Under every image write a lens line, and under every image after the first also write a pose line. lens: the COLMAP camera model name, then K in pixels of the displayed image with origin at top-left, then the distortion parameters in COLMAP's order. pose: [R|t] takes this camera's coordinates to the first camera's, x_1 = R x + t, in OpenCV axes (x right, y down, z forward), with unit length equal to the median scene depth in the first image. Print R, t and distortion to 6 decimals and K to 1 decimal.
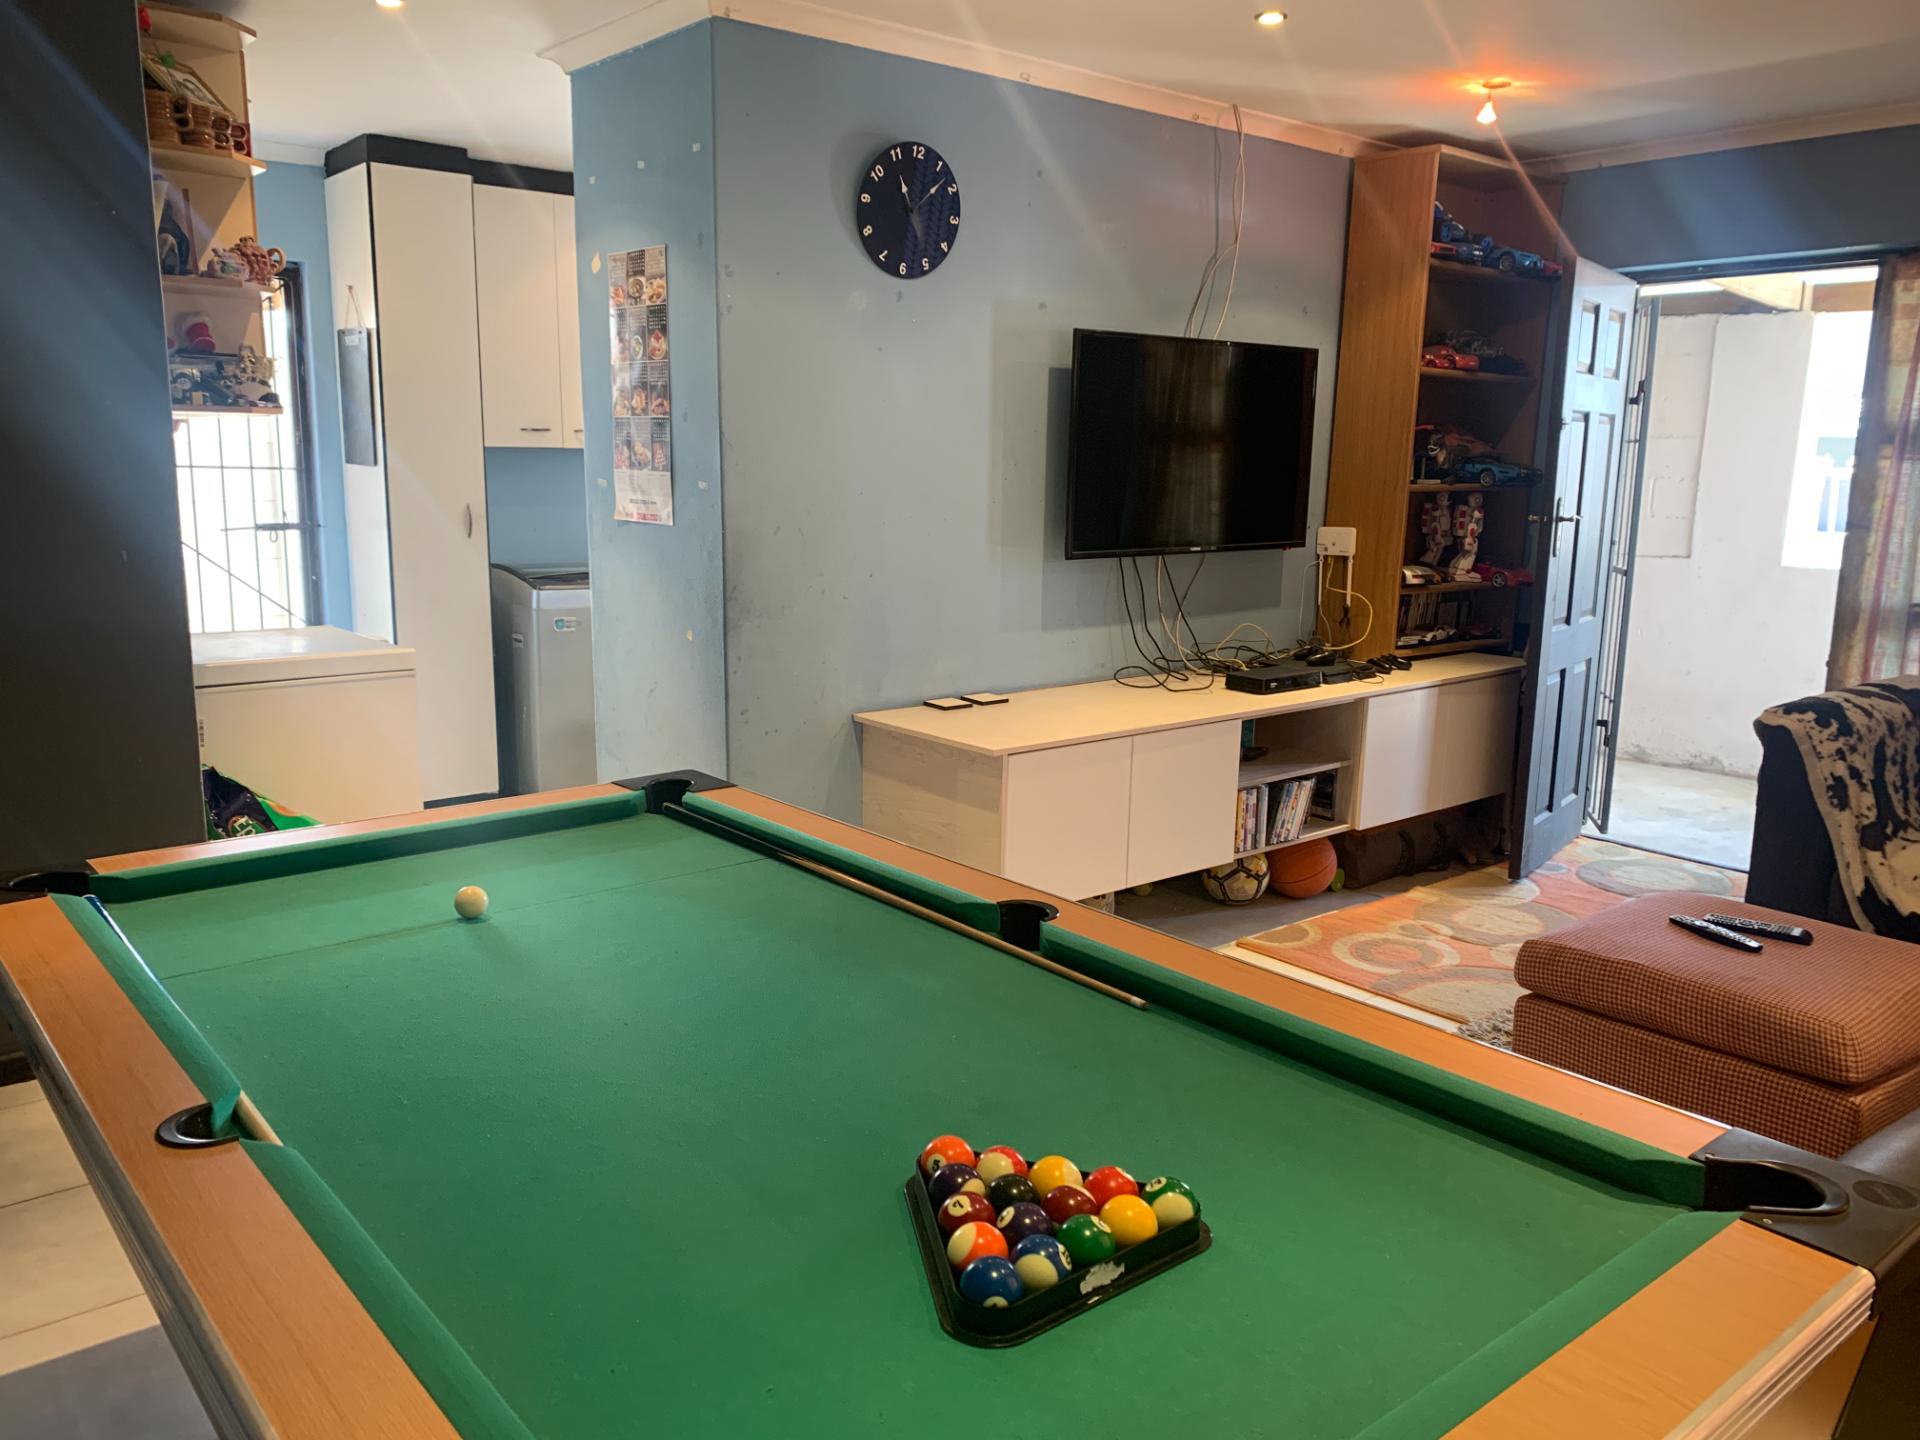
lens RADIAL K [[1464.4, 0, 946.4], [0, 1464.4, 717.8], [0, 0, 1]] dist [0.052586, -0.061731]
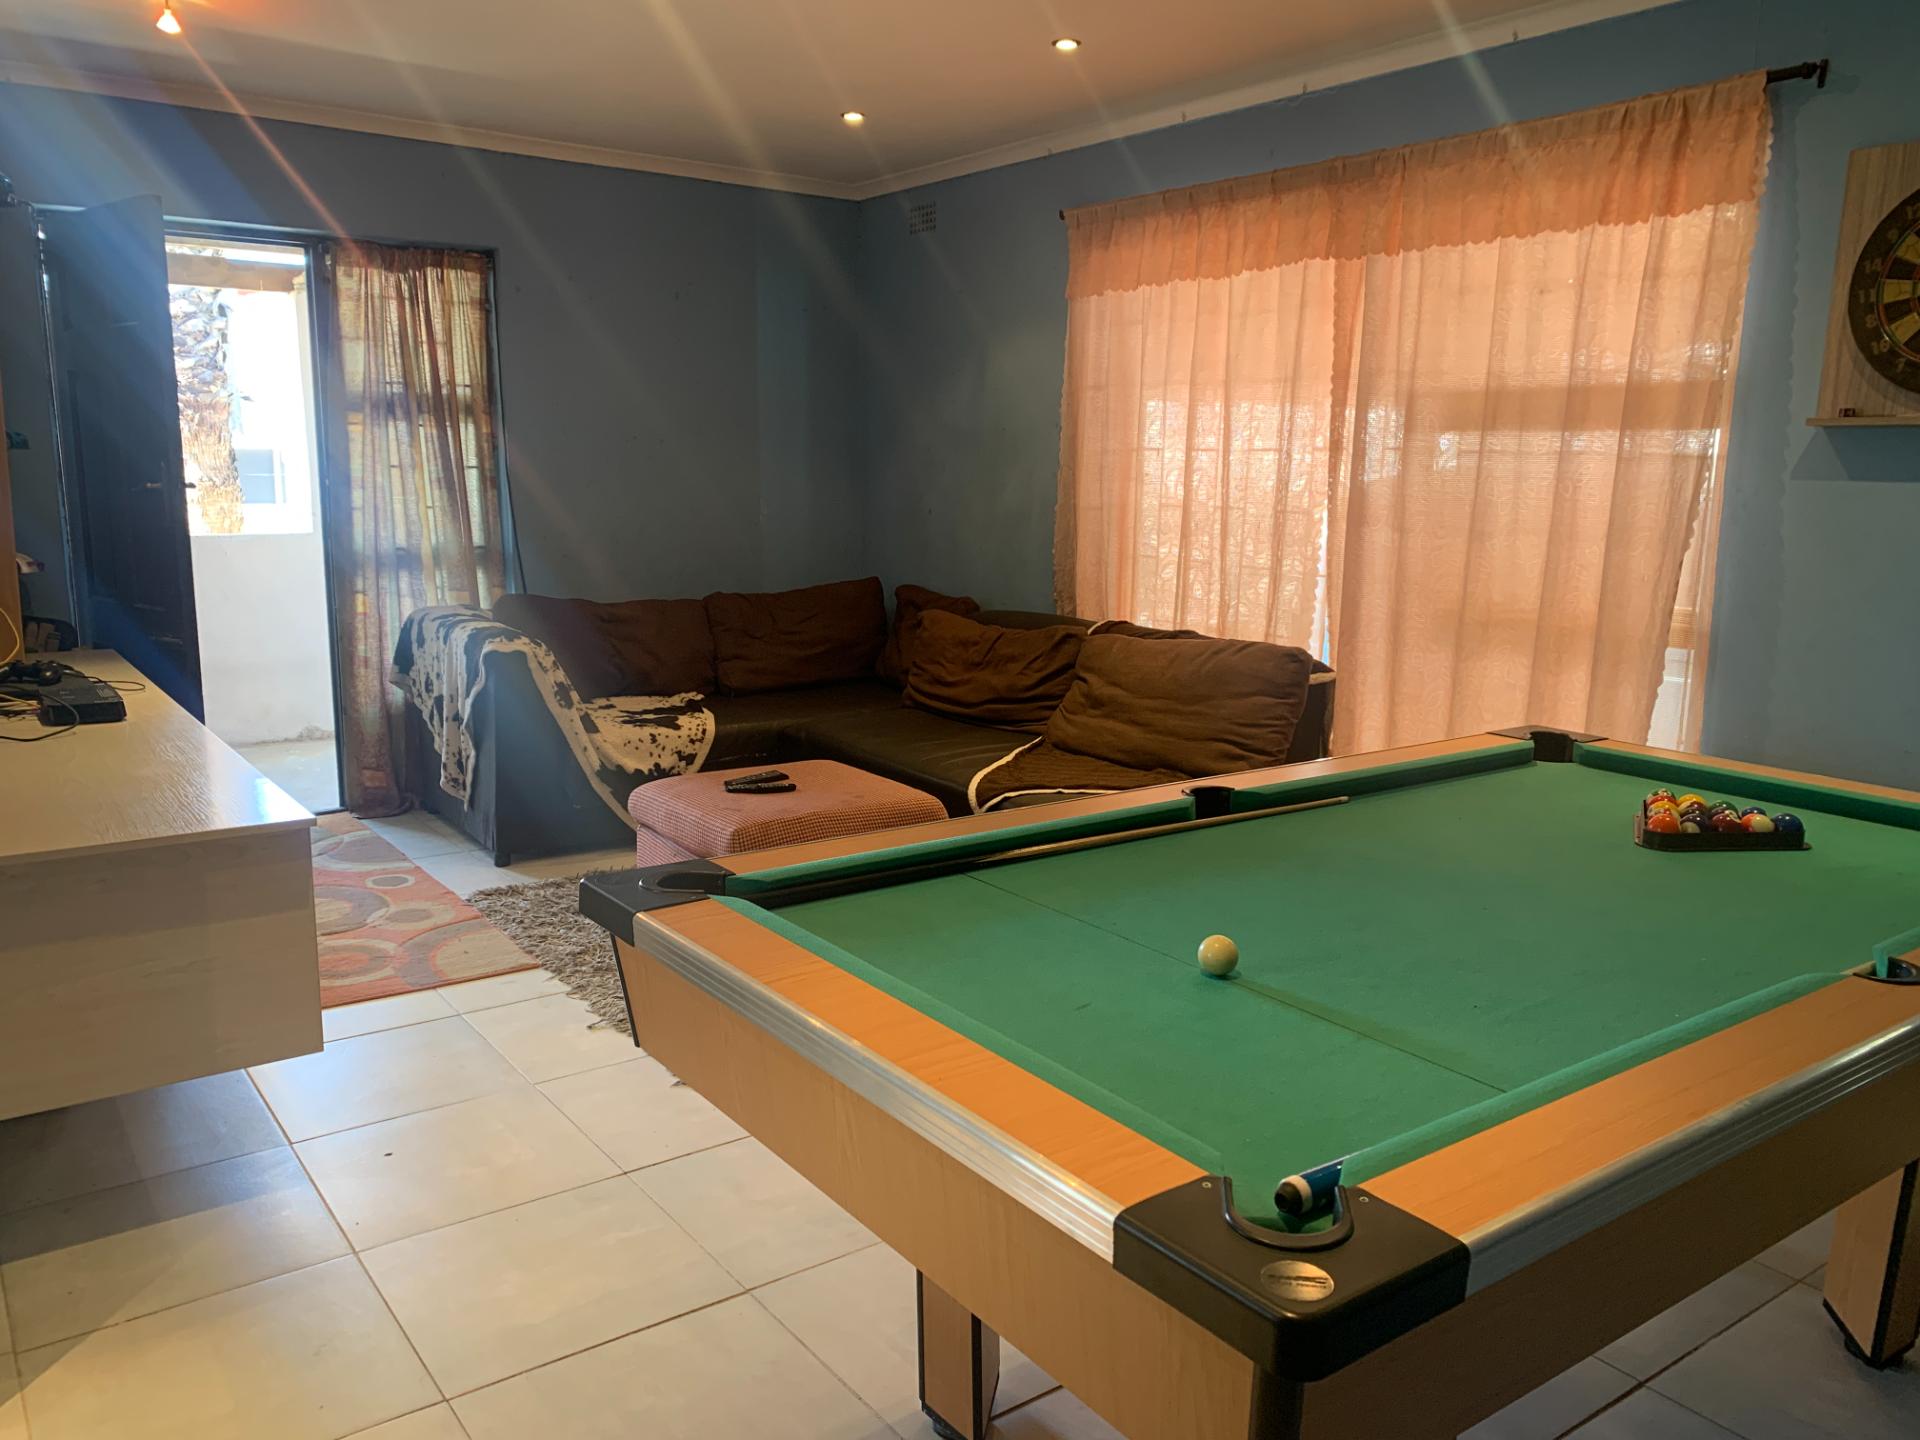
lens RADIAL K [[1464.4, 0, 968.1], [0, 1464.4, 700.2], [0, 0, 1]] dist [0.052586, -0.061731]
pose [[0.057429, -0.174227, 0.983029, -0.539510], [0.165626, 0.972672, 0.162716, -0.082174], [-0.984515, 0.153471, 0.084716, 0.510147]]
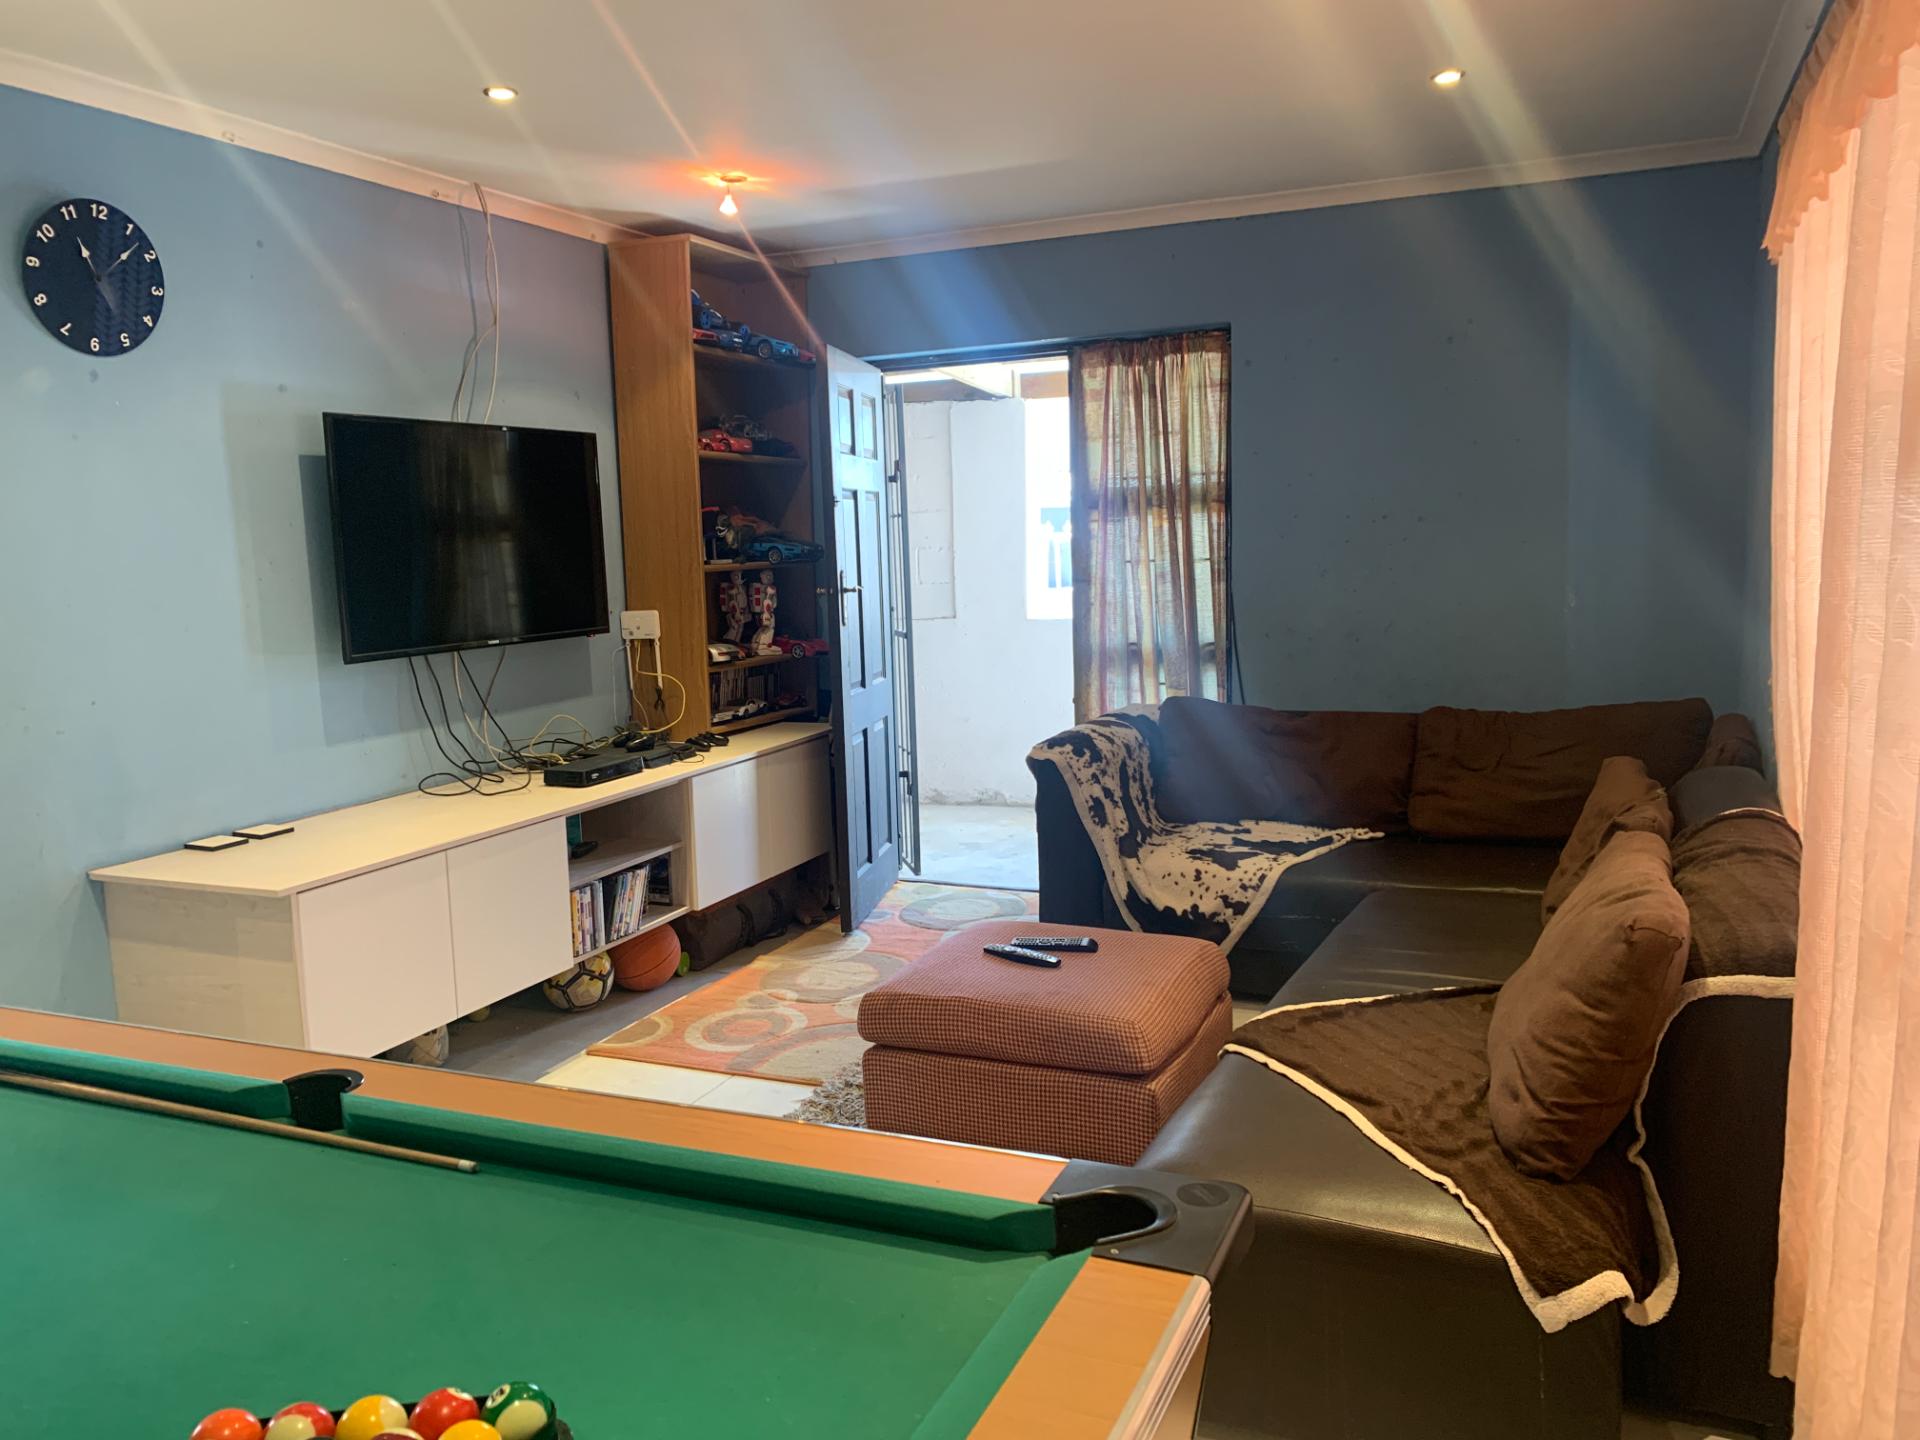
lens RADIAL K [[1464.4, 0, 967.4], [0, 1464.4, 720.3], [0, 0, 1]] dist [0.052586, -0.061731]
pose [[0.887650, -0.101992, 0.449083, 0.011341], [0.126873, 0.991589, -0.025574, -0.003270], [-0.442697, 0.079677, 0.893124, 0.026564]]
